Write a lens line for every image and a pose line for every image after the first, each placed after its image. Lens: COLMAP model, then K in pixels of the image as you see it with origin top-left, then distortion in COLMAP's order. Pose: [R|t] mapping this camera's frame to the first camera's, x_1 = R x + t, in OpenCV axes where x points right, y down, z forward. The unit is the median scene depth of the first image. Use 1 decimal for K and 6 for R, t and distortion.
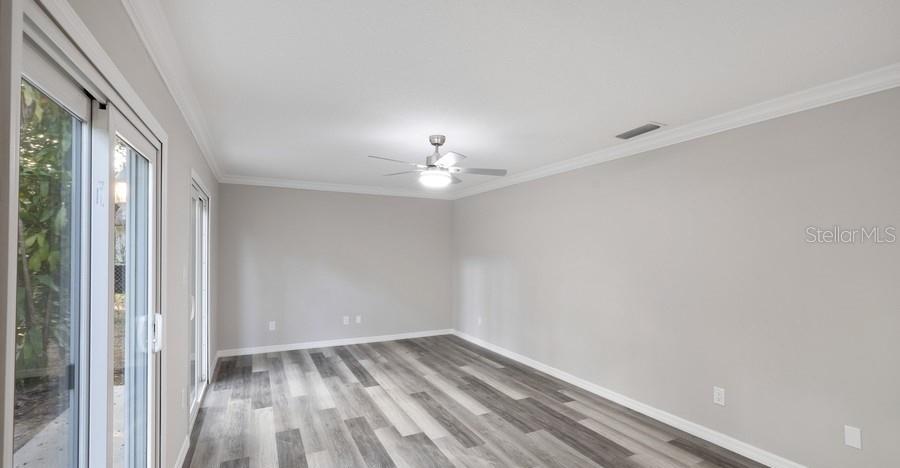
lens RADIAL K [[401.8, 0, 379.1], [0, 401.8, 250.1], [0, 0, 1]] dist [-0.000651, -0.000115]
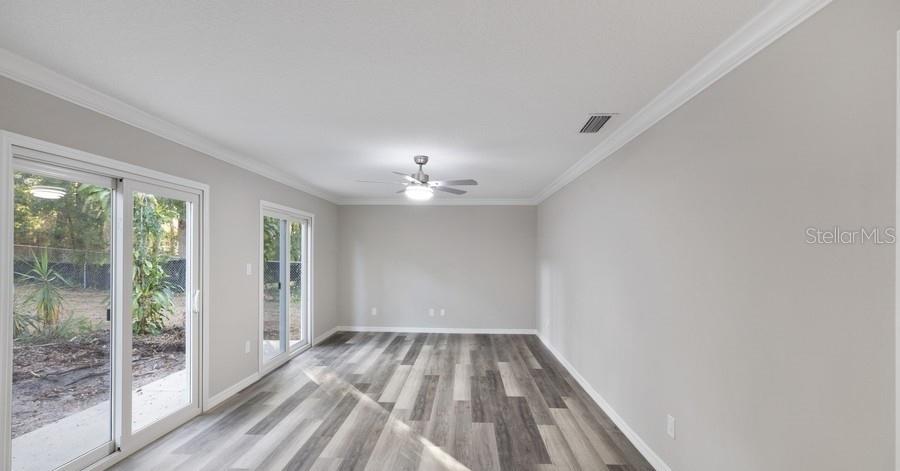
lens RADIAL K [[348.4, 0, 390.8], [0, 348.4, 252.2], [0, 0, 1]] dist [0.001535, 0.000080]
pose [[0.872954, -0.002549, -0.487796, 0.509789], [-0.000327, 0.999983, -0.005811, 0.003102], [0.487803, 0.005232, 0.872938, 0.056387]]
